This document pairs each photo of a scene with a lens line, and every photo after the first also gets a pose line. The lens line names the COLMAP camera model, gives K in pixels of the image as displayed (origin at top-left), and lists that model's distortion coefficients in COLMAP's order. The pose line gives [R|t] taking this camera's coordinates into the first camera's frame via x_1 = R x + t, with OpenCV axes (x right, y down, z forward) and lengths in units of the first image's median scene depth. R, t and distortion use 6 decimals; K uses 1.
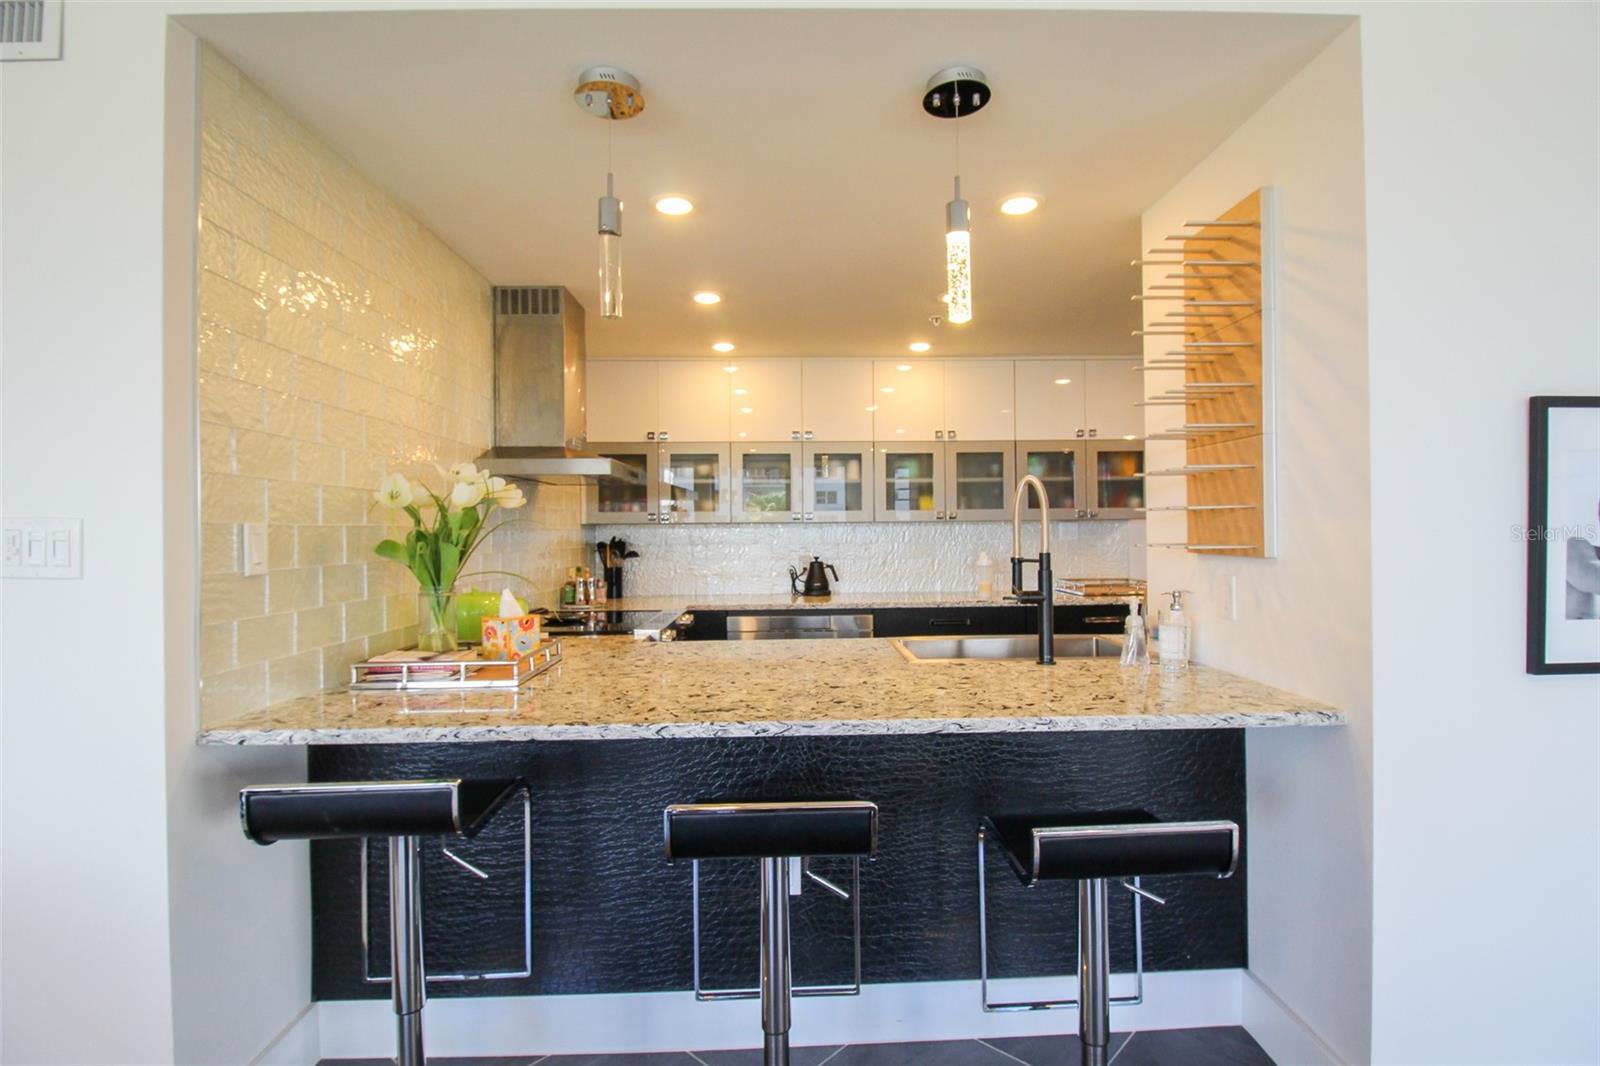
lens RADIAL K [[769.7, 0, 806.1], [0, 769.7, 527.0], [0, 0, 1]] dist [0.001043, -0.013598]
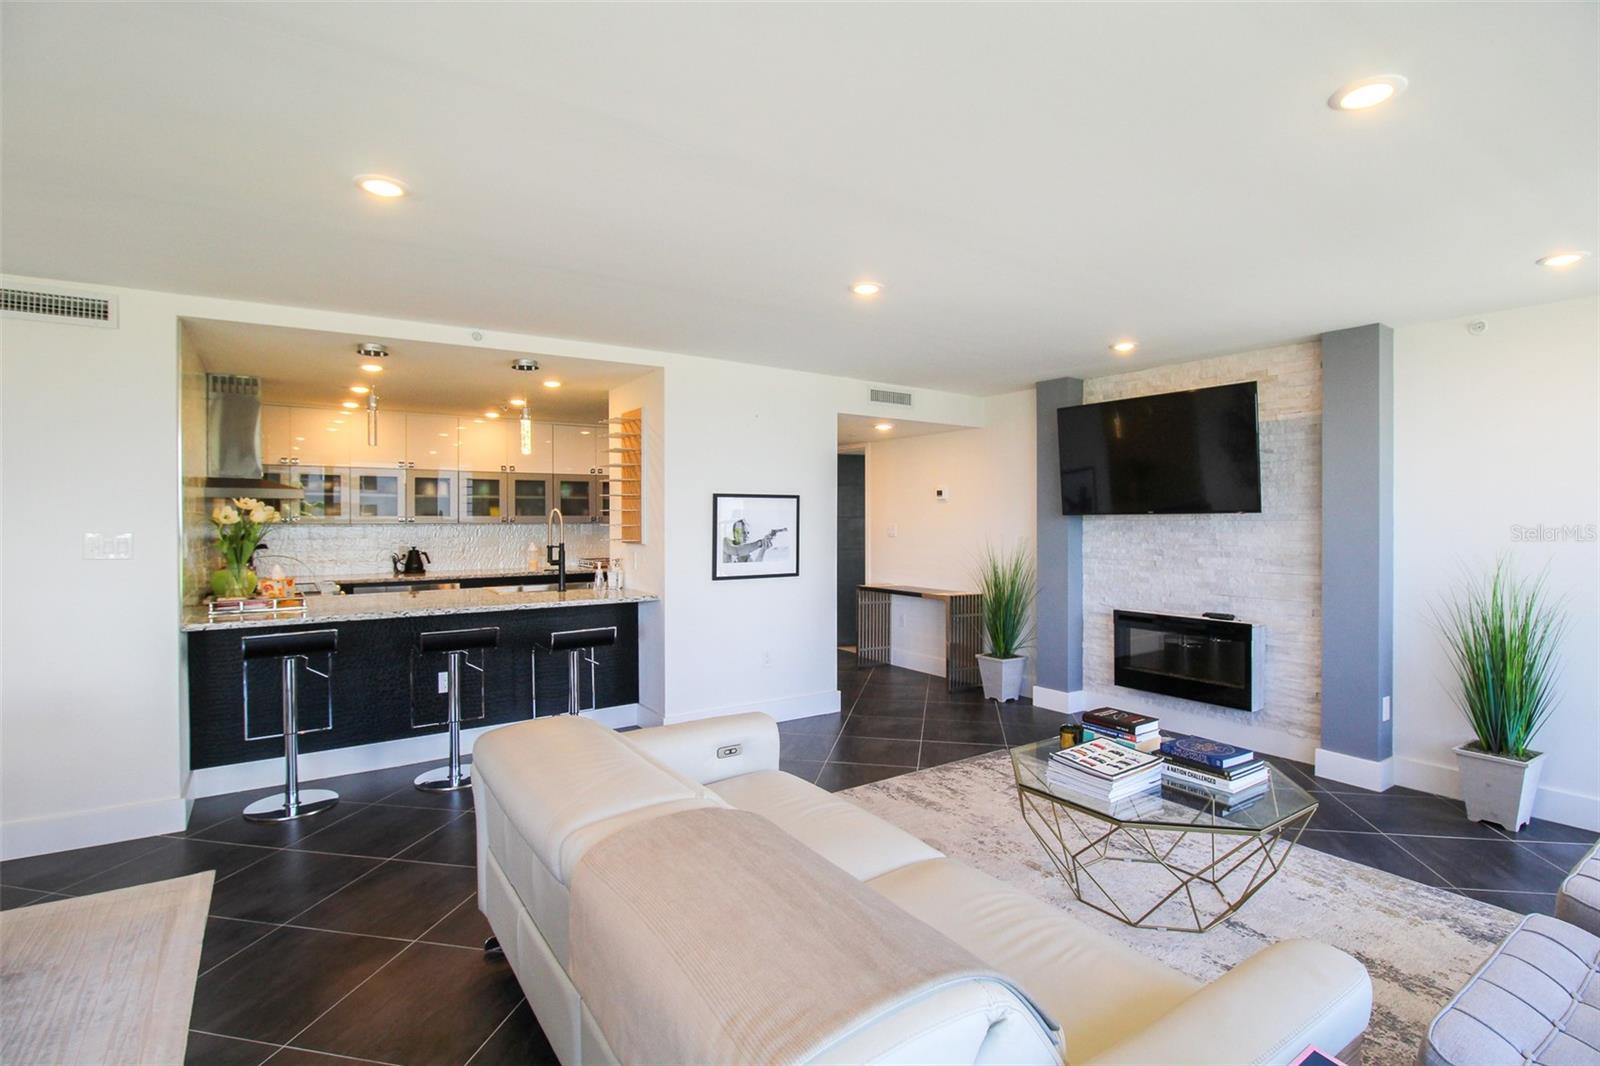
lens RADIAL K [[769.7, 0, 806.1], [0, 769.7, 527.0], [0, 0, 1]] dist [0.001043, -0.013598]
pose [[0.840319, 0.002216, 0.542088, -0.318661], [-0.010040, 0.999884, 0.011476, -0.048515], [-0.542000, -0.015086, 0.840243, -1.311588]]
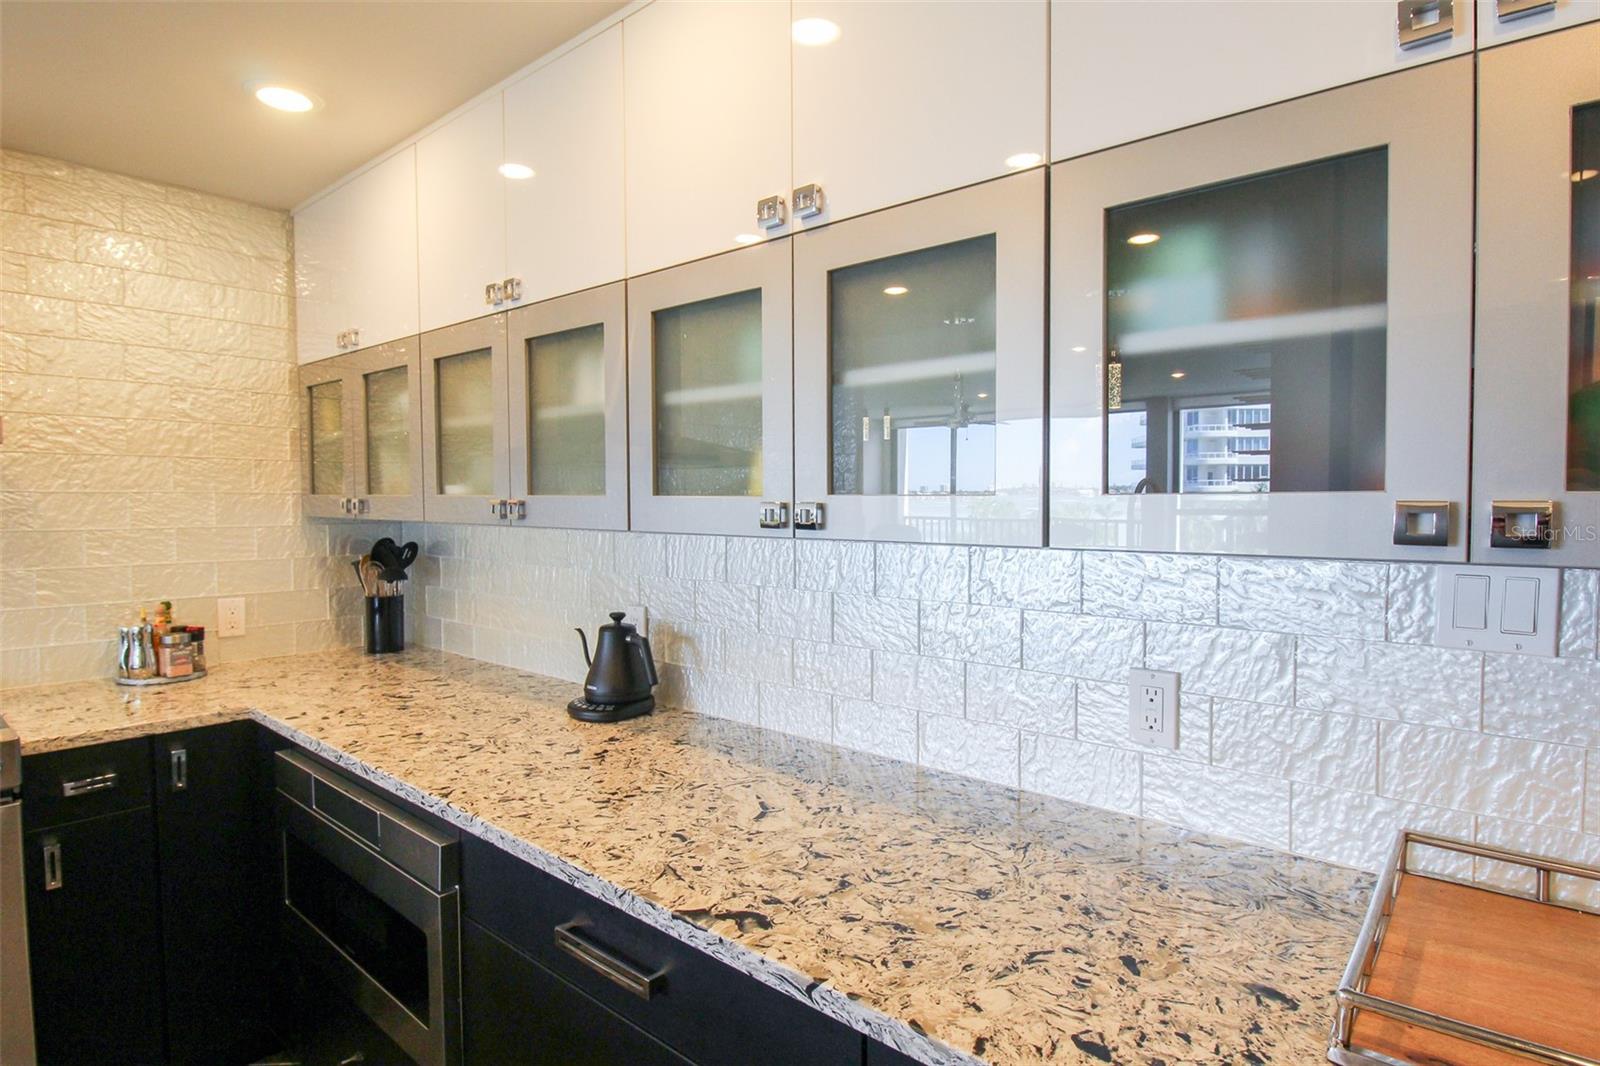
lens RADIAL K [[784.6, 0, 842.1], [0, 784.6, 535.6], [0, 0, 1]] dist [-0.003360, -0.022079]
pose [[0.768155, 0.039758, -0.639029, 0.718695], [-0.002058, 0.998218, 0.059632, -0.043708], [0.640261, -0.044492, 0.766868, 1.603749]]
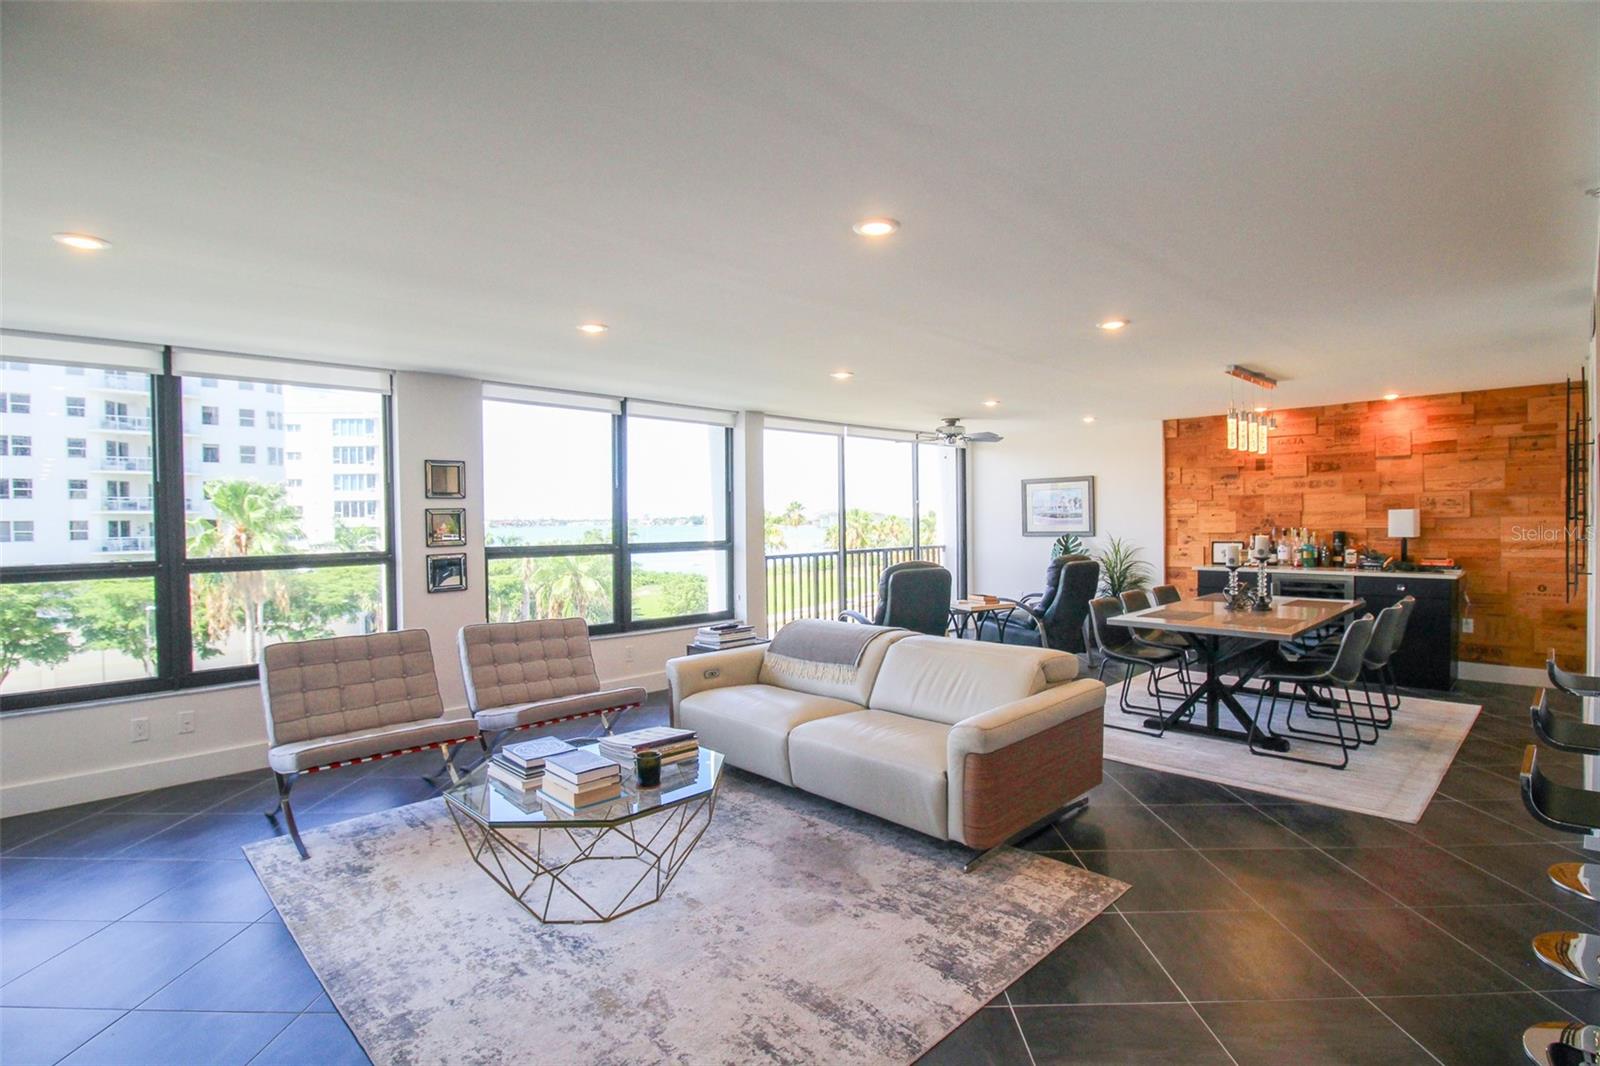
lens RADIAL K [[771.9, 0, 809.4], [0, 771.9, 533.8], [0, 0, 1]] dist [0.000437, -0.015419]
pose [[-0.733120, 0.032301, -0.679332, 1.481480], [0.023232, 0.999478, 0.022451, -0.066126], [0.679703, 0.000677, -0.733488, 0.690212]]
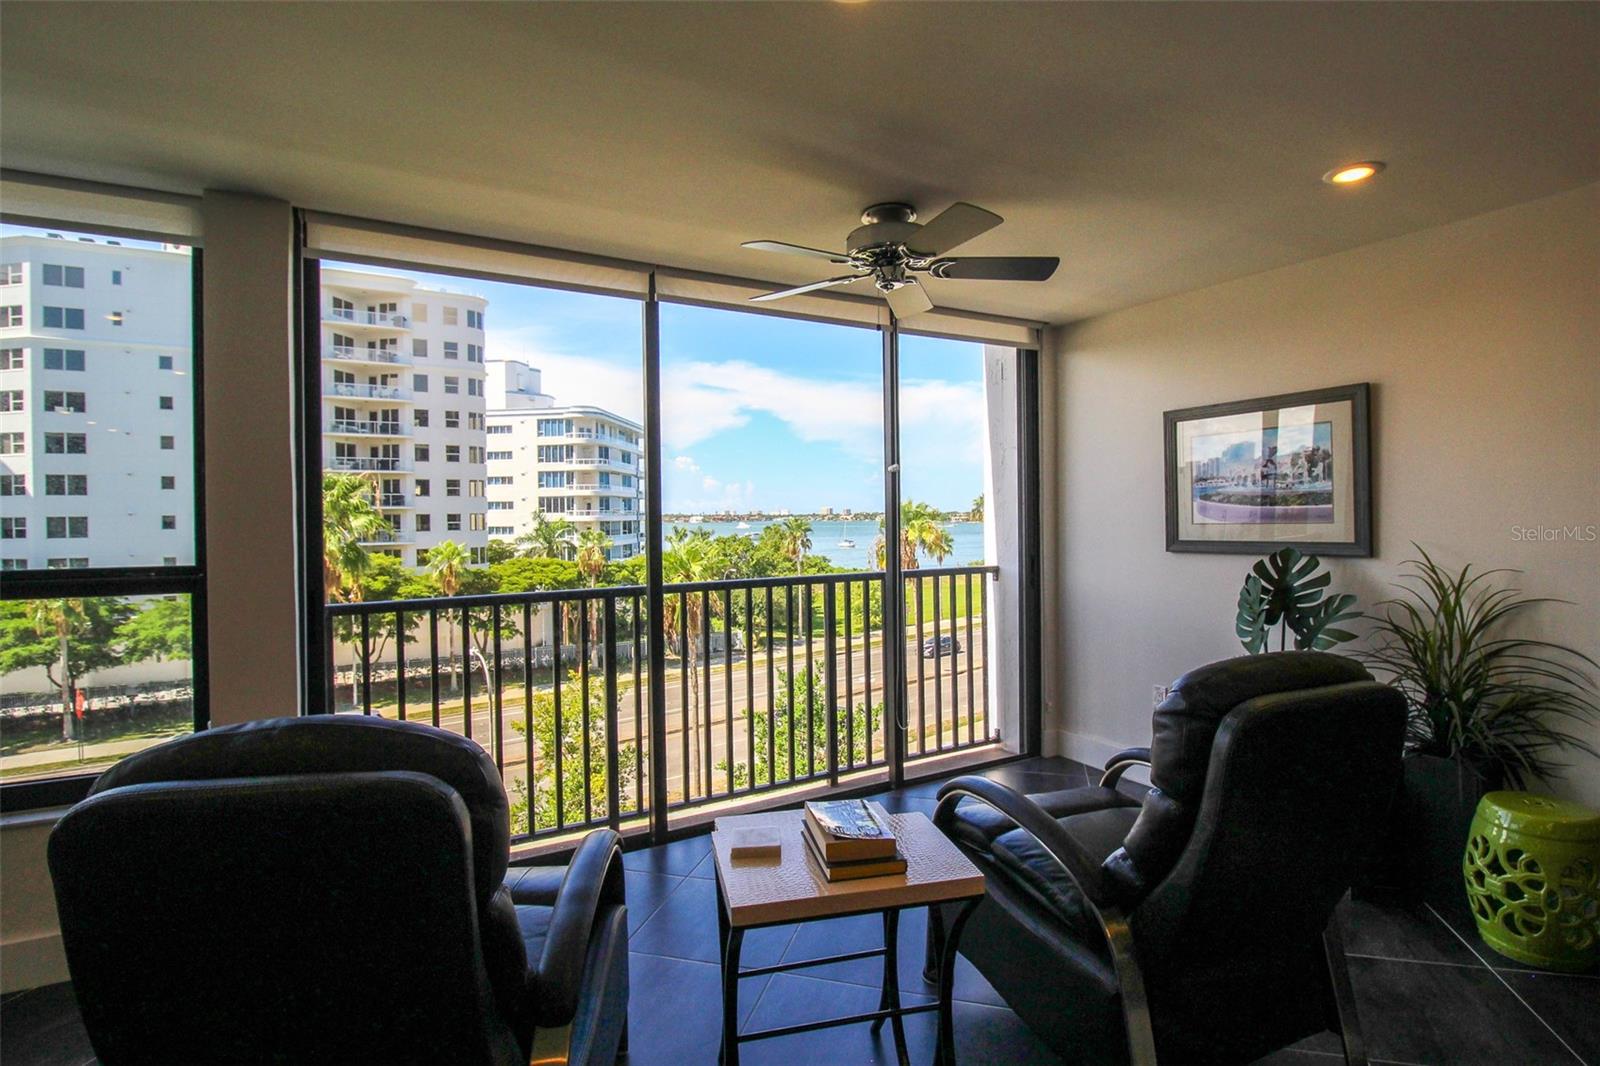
lens RADIAL K [[785.0, 0, 804.6], [0, 785.0, 529.8], [0, 0, 1]] dist [-0.000543, -0.014842]
pose [[-0.883296, 0.027766, -0.467992, -0.695801], [0.022565, 0.999606, 0.016718, -0.026494], [0.468272, 0.004207, -0.883575, -0.441551]]
